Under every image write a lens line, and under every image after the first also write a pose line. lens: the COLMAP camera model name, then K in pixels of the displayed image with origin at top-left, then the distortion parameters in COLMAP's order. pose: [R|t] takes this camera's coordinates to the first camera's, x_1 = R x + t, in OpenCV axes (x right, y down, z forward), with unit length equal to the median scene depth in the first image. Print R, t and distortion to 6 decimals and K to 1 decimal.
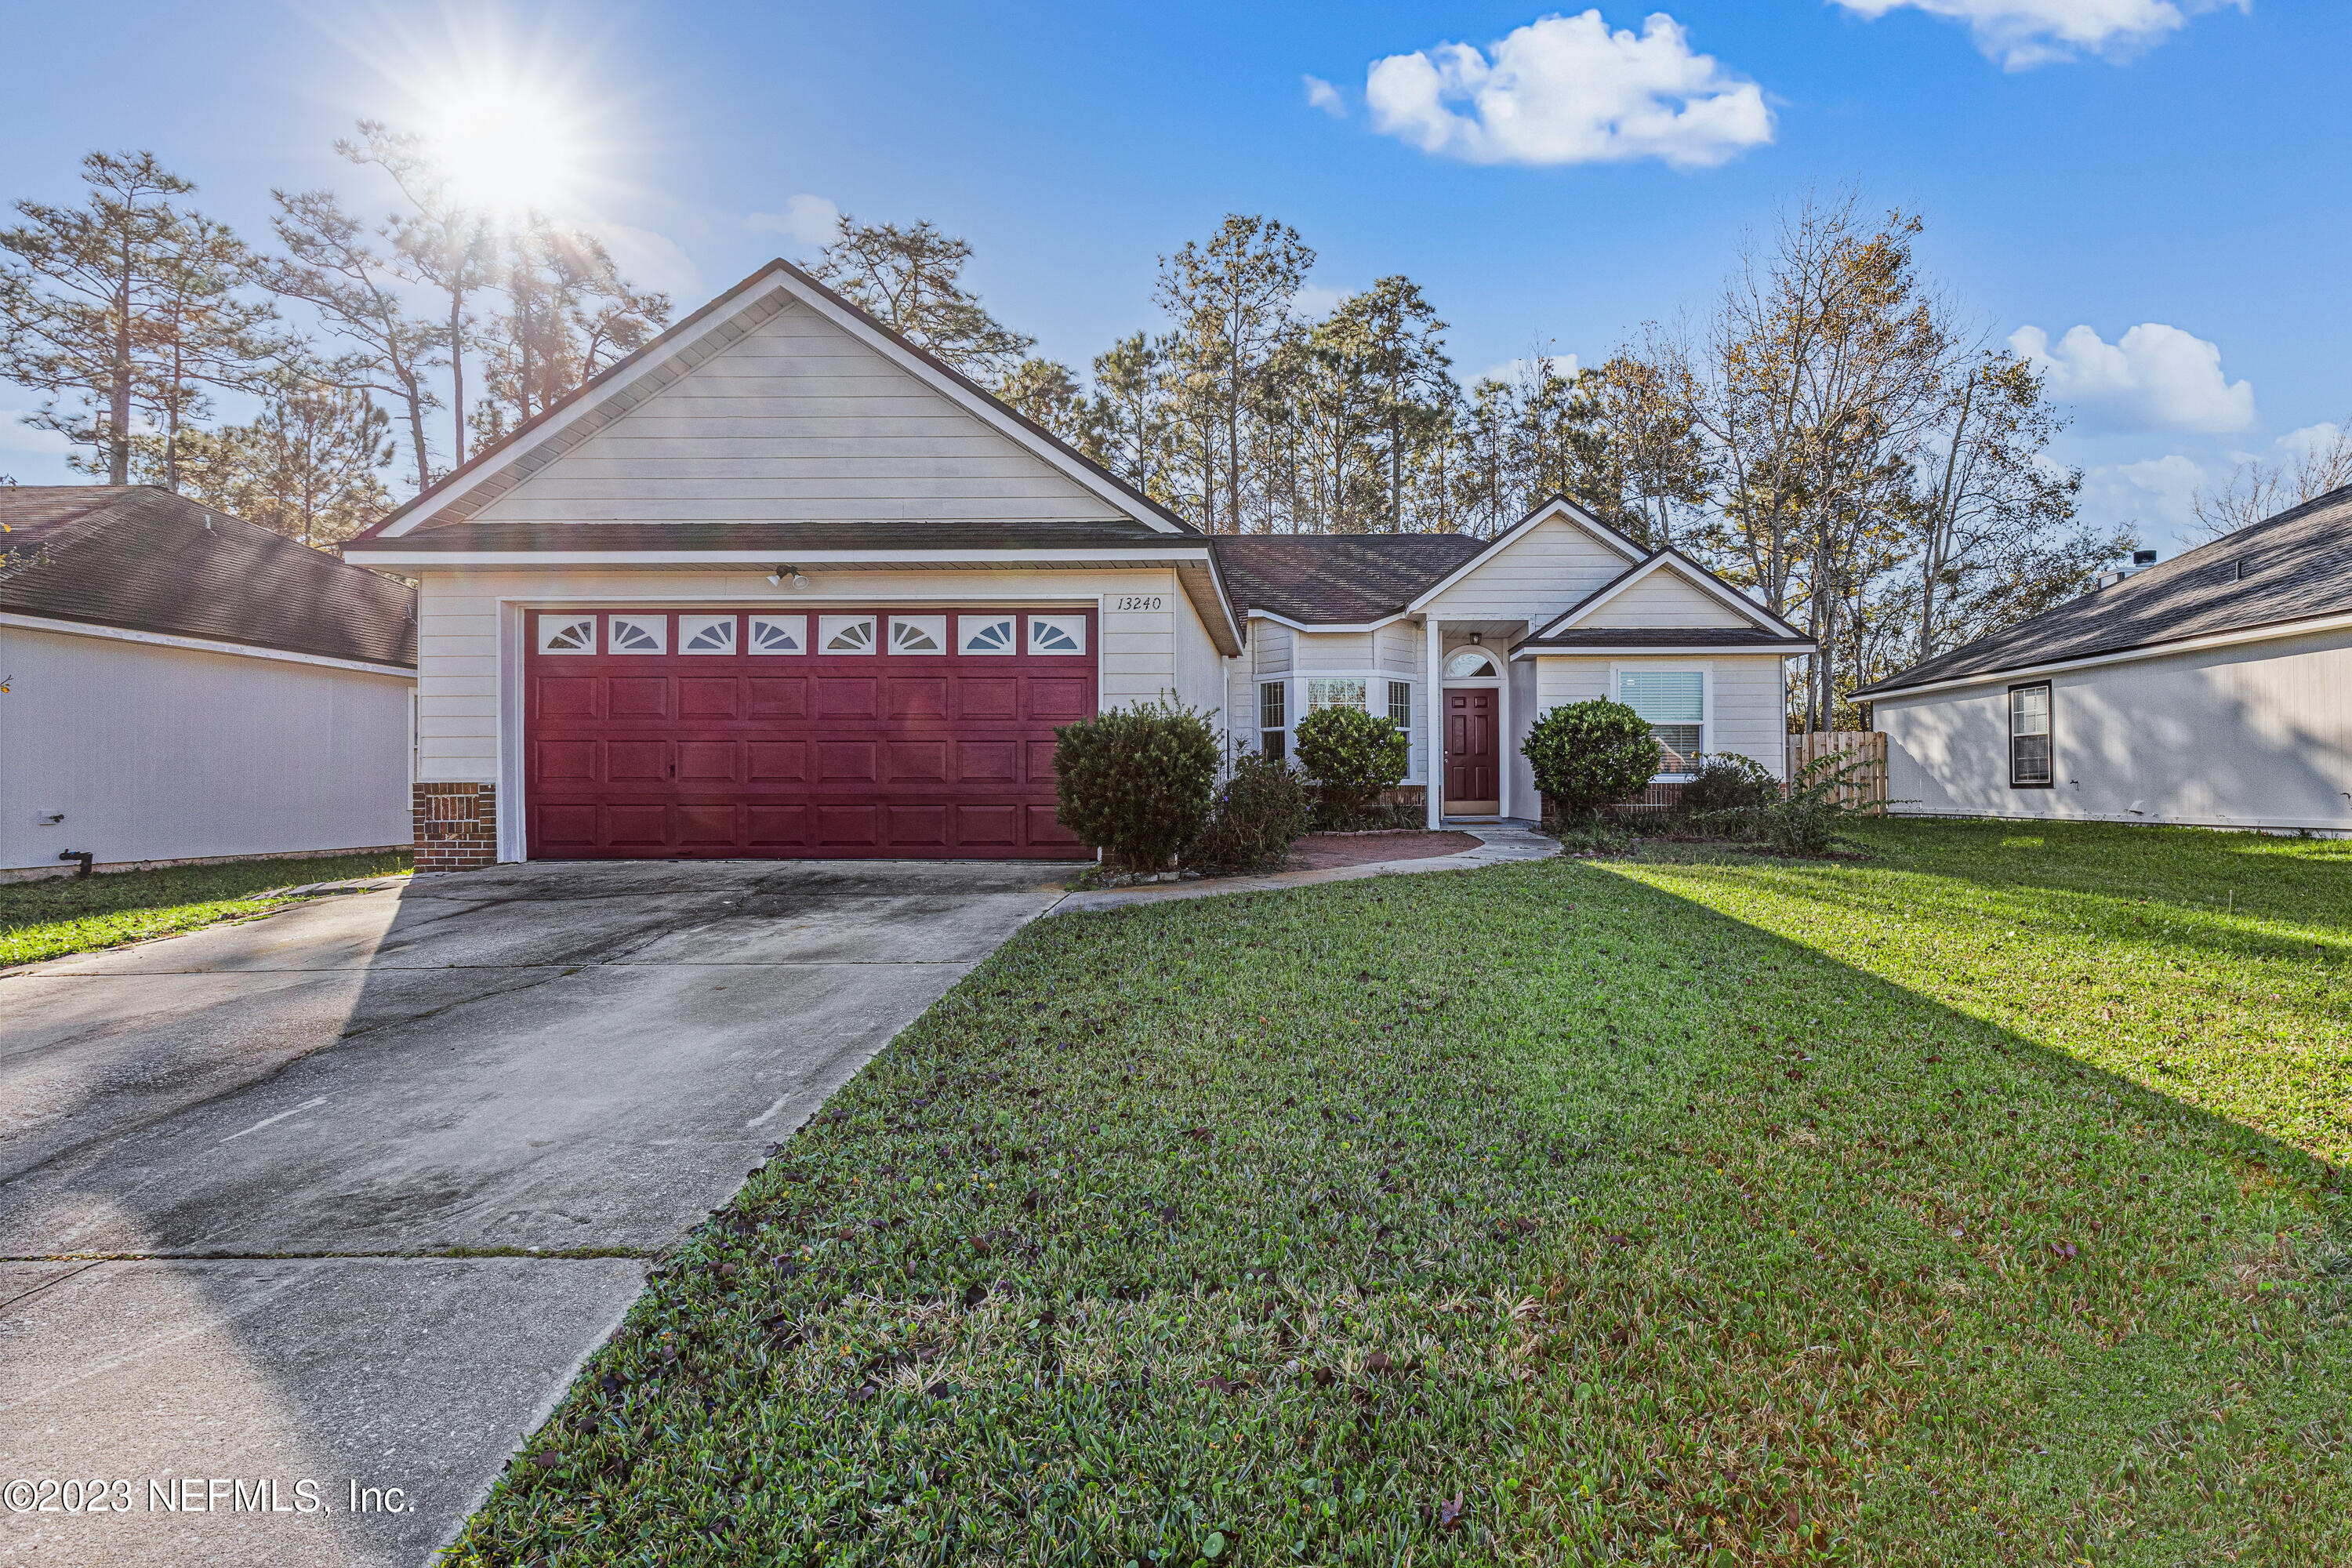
lens RADIAL K [[1090.1, 0, 1176.0], [0, 1090.1, 783.6], [0, 0, 1]] dist [0.003210, -0.001129]
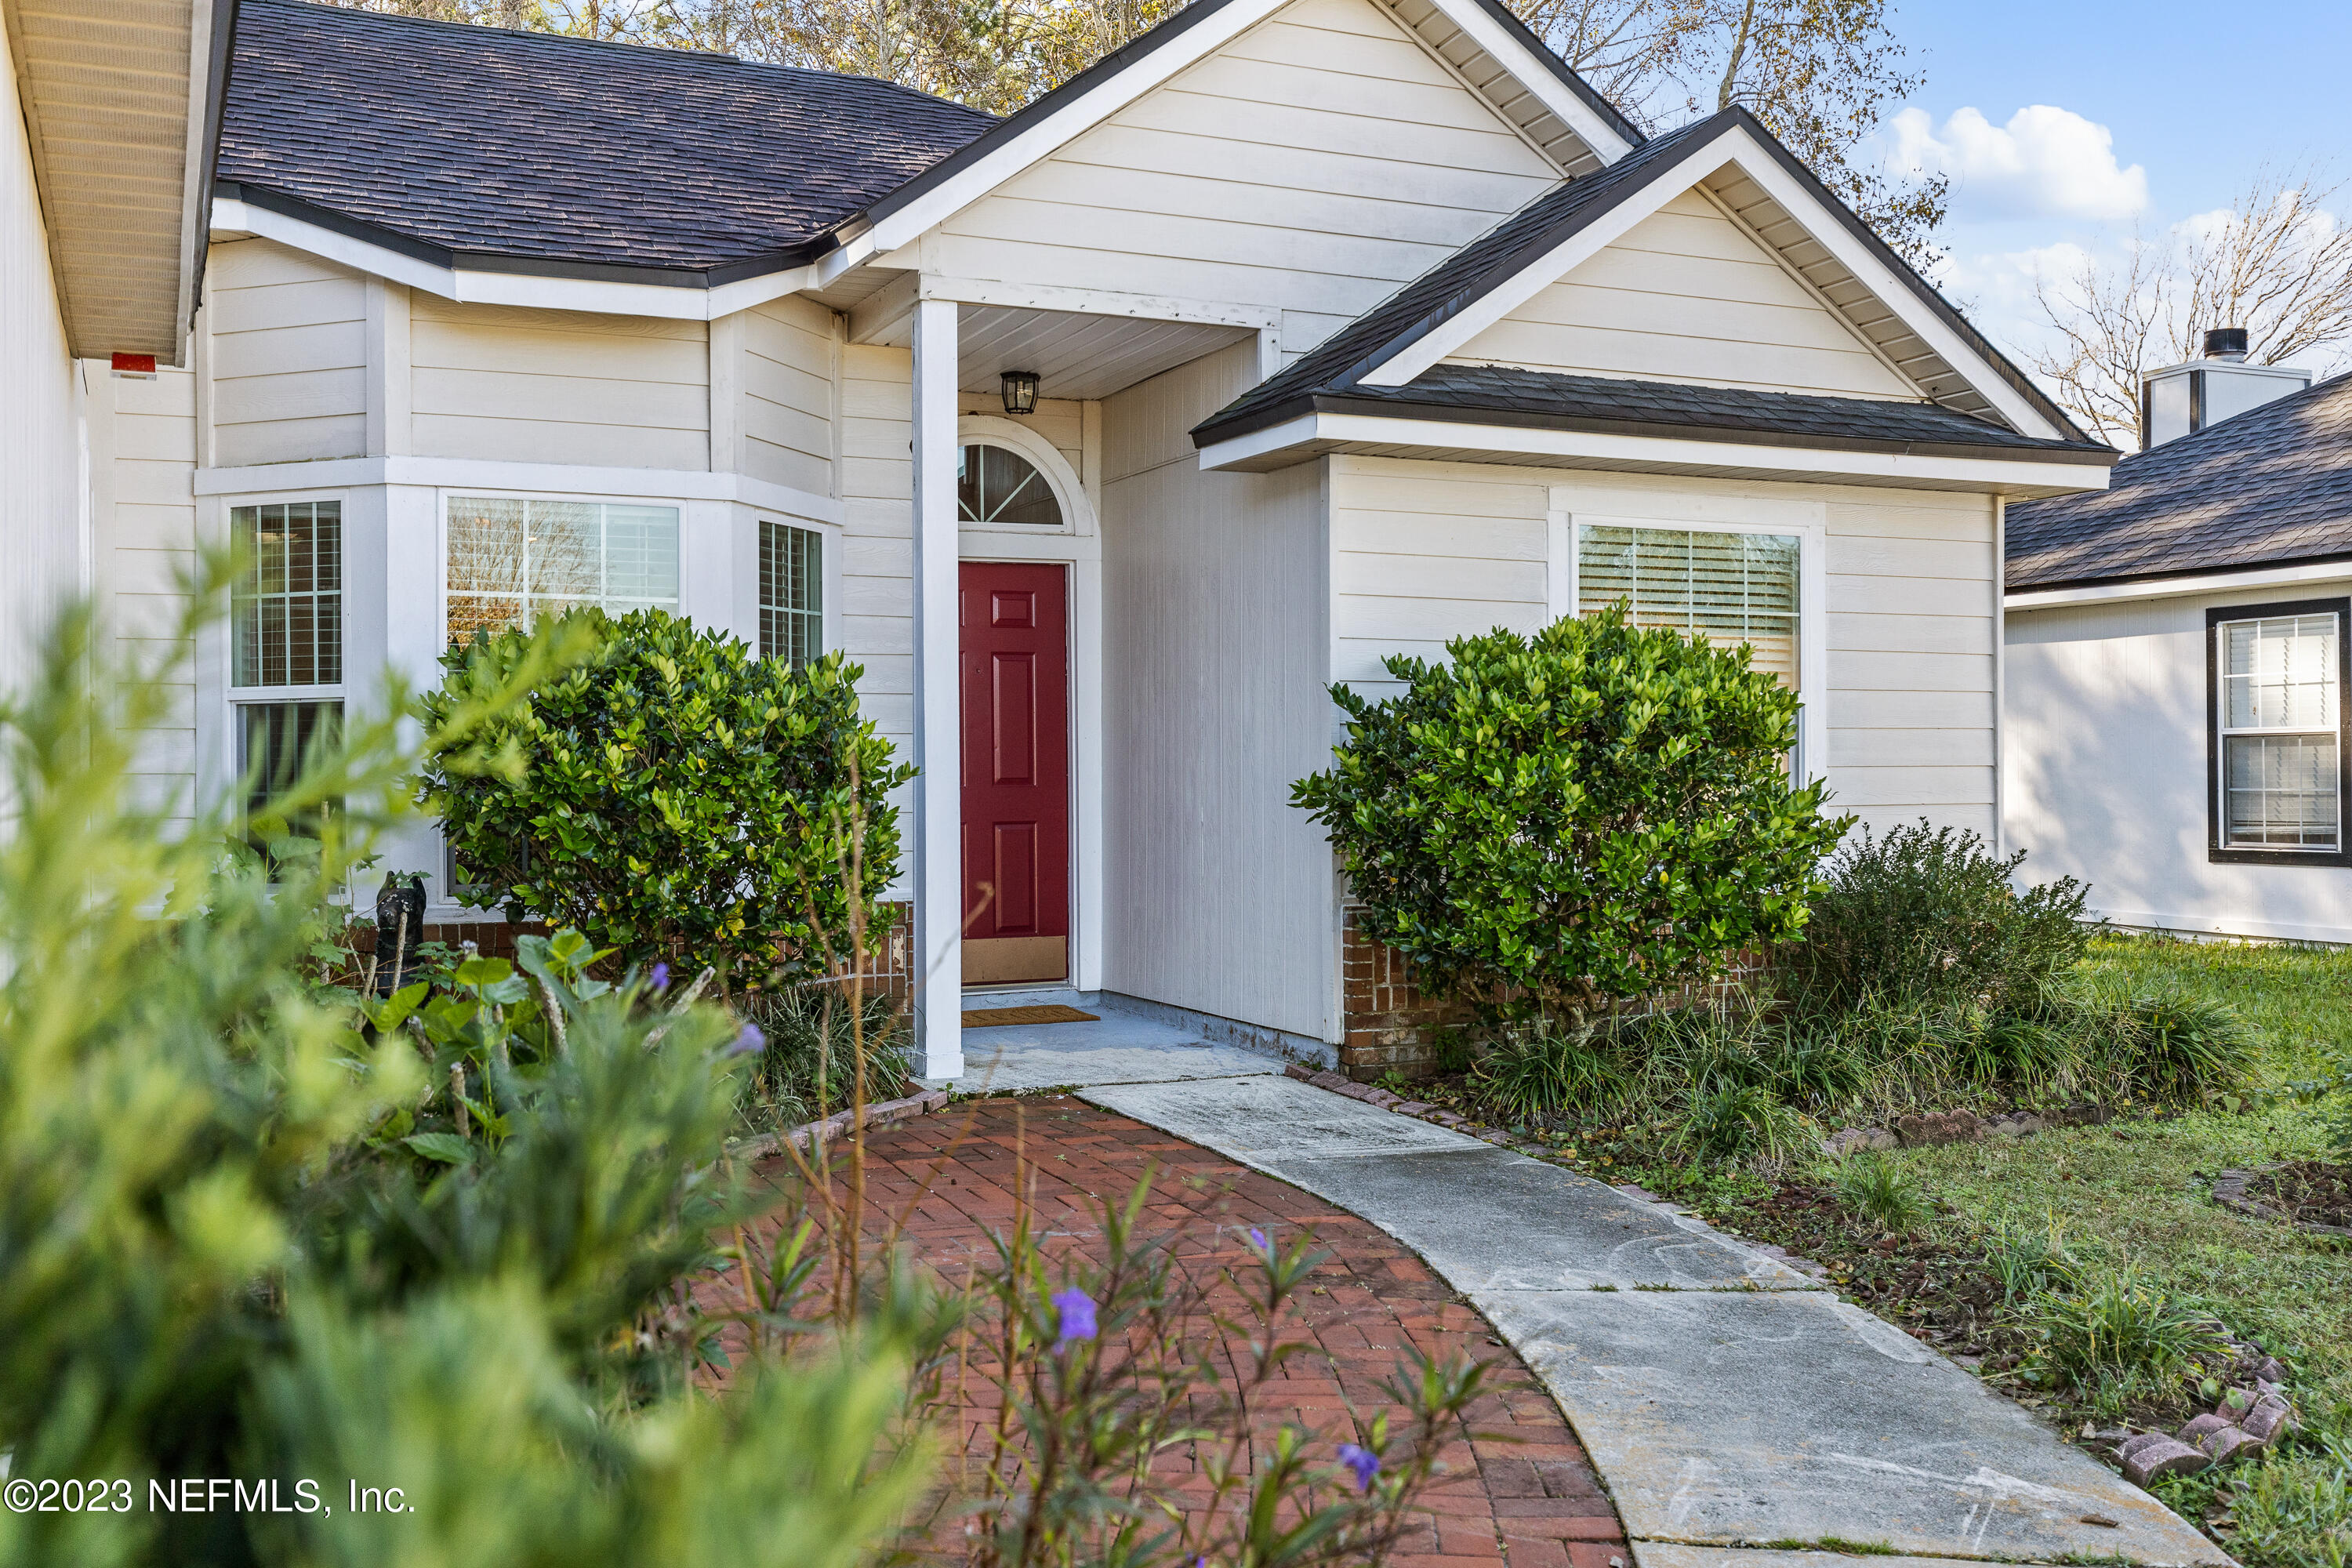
lens RADIAL K [[2365.7, 0, 1179.2], [0, 2365.7, 780.8], [0, 0, 1]] dist [0.000563, 0.000000]
pose [[0.875700, -0.003647, 0.482841, 0.006075], [0.003204, 0.999993, 0.001742, -0.031948], [-0.482844, 0.000021, 0.875706, 0.458466]]
